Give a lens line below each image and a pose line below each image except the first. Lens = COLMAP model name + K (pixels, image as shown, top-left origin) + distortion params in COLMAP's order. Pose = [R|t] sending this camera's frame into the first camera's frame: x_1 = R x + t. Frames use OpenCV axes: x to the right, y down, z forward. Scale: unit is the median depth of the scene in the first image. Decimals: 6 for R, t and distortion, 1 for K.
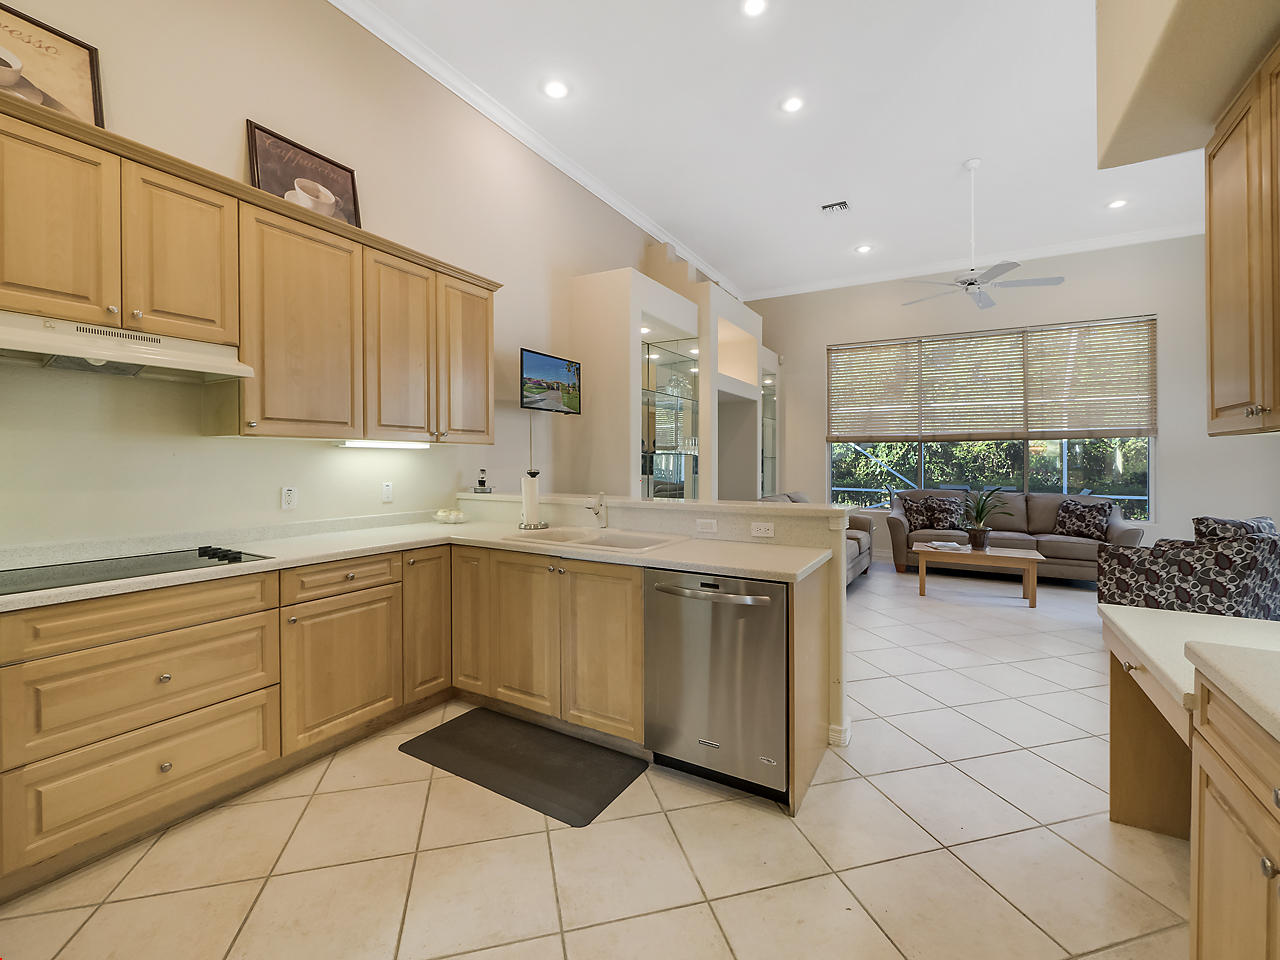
lens RADIAL K [[548.6, 0, 636.8], [0, 548.6, 463.1], [0, 0, 1]] dist [-0.002374, -0.000559]
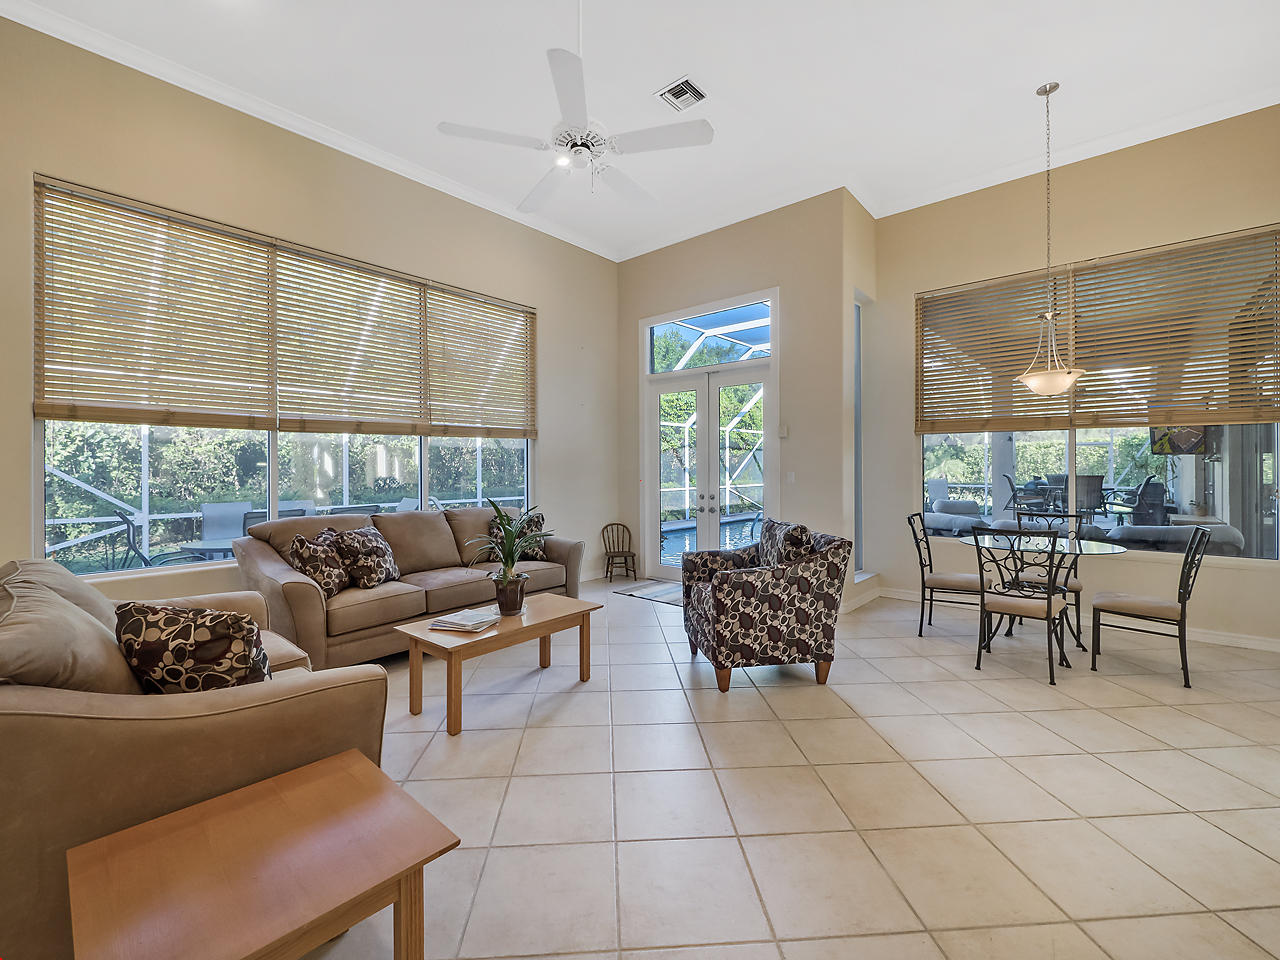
lens RADIAL K [[548.6, 0, 636.8], [0, 548.6, 463.1], [0, 0, 1]] dist [-0.002374, -0.000559]
pose [[0.185646, 0.004413, 0.982607, 0.054239], [0.007027, 0.999958, -0.005819, 0.000139], [-0.982592, 0.007985, 0.185608, 0.630693]]
